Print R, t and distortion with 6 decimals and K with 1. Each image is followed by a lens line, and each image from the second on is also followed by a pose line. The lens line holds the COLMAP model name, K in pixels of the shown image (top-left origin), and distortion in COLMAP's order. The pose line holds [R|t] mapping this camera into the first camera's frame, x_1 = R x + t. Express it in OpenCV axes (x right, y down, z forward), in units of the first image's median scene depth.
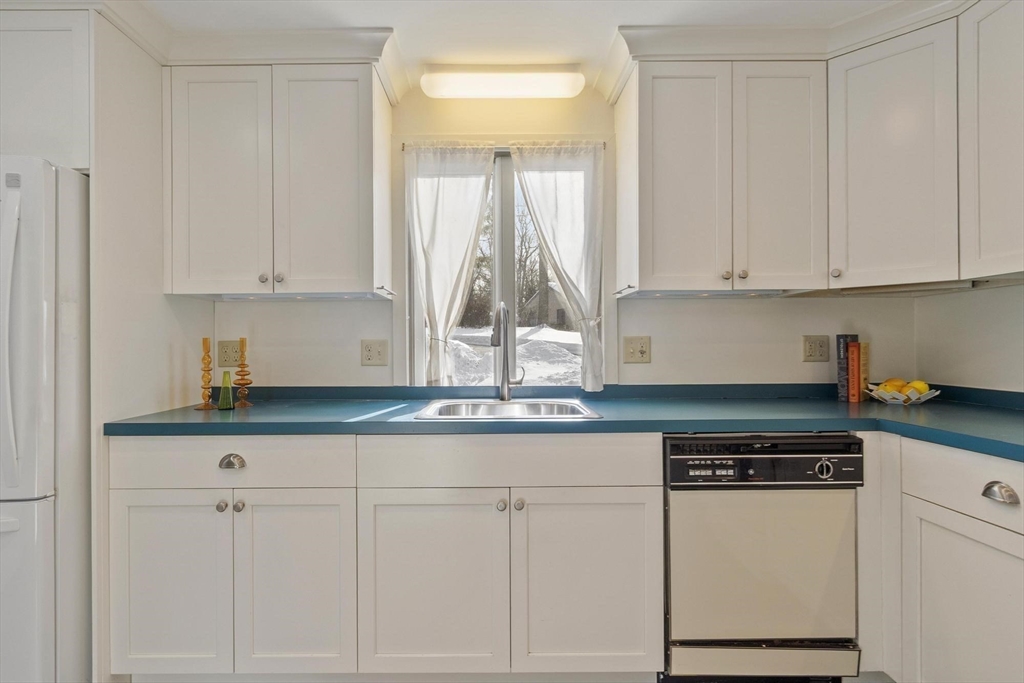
lens RADIAL K [[509.2, 0, 492.5], [0, 509.2, 344.9], [0, 0, 1]] dist [-0.001240, -0.001306]
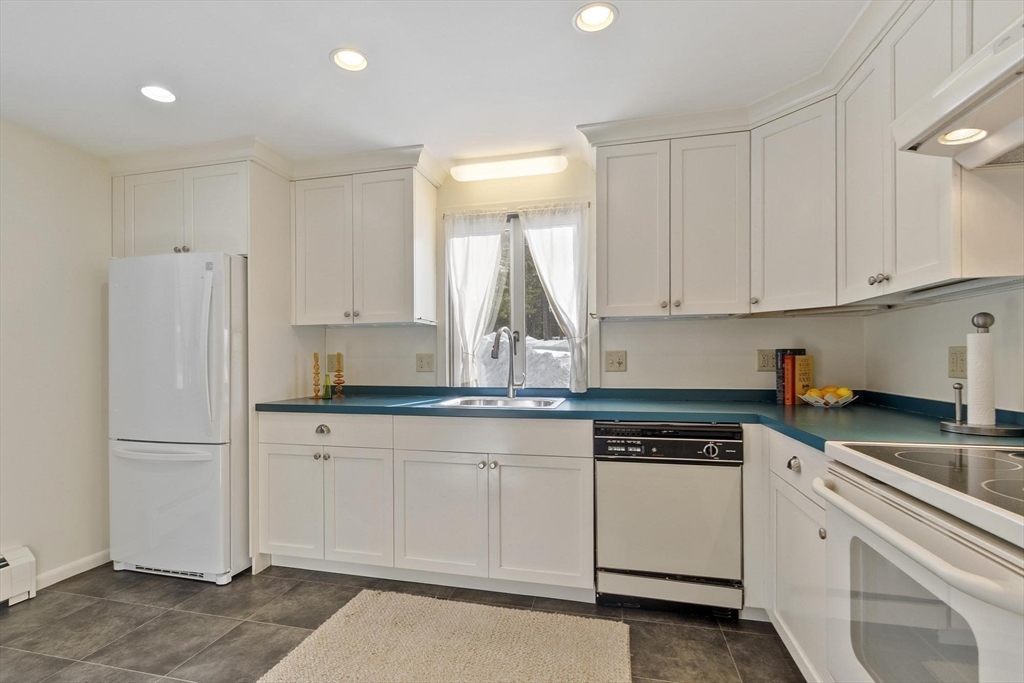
lens RADIAL K [[484.9, 0, 494.0], [0, 484.9, 358.2], [0, 0, 1]] dist [-0.001443, 0.000004]
pose [[0.970150, 0.000837, -0.242506, 0.327323], [0.000285, 0.999989, 0.004590, -0.004126], [0.242507, -0.004522, 0.970139, -0.306788]]
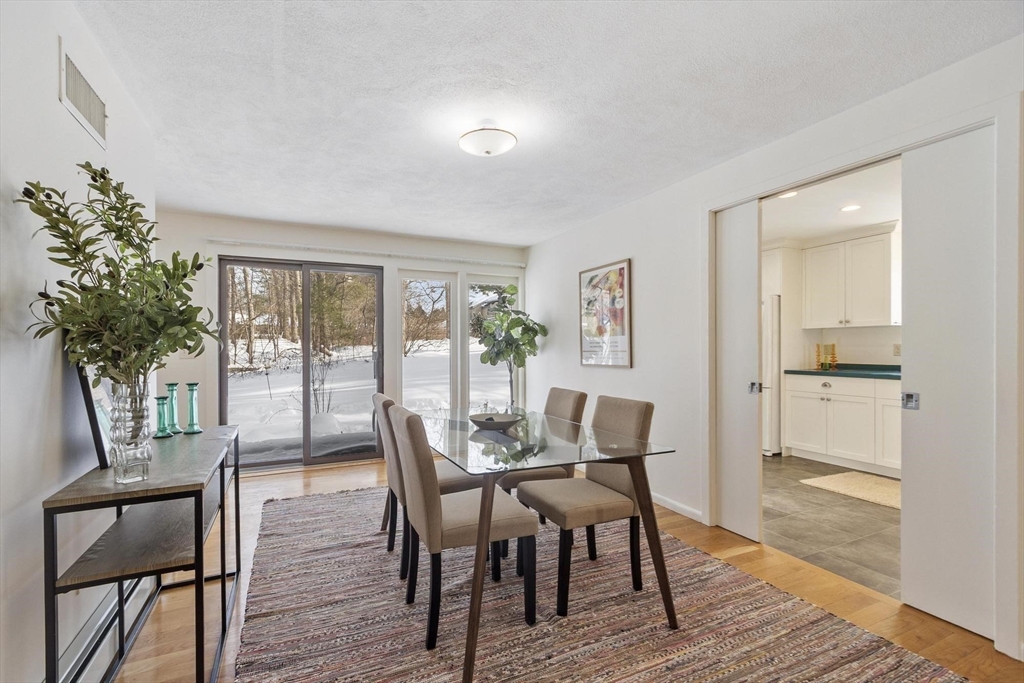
lens RADIAL K [[453.7, 0, 498.5], [0, 453.7, 351.0], [0, 0, 1]] dist [0.015277, 0.000025]
pose [[0.421490, 0.010224, -0.906775, 0.952508], [0.002654, 0.999918, 0.012508, -0.011214], [0.906829, -0.007678, 0.421428, -1.612348]]
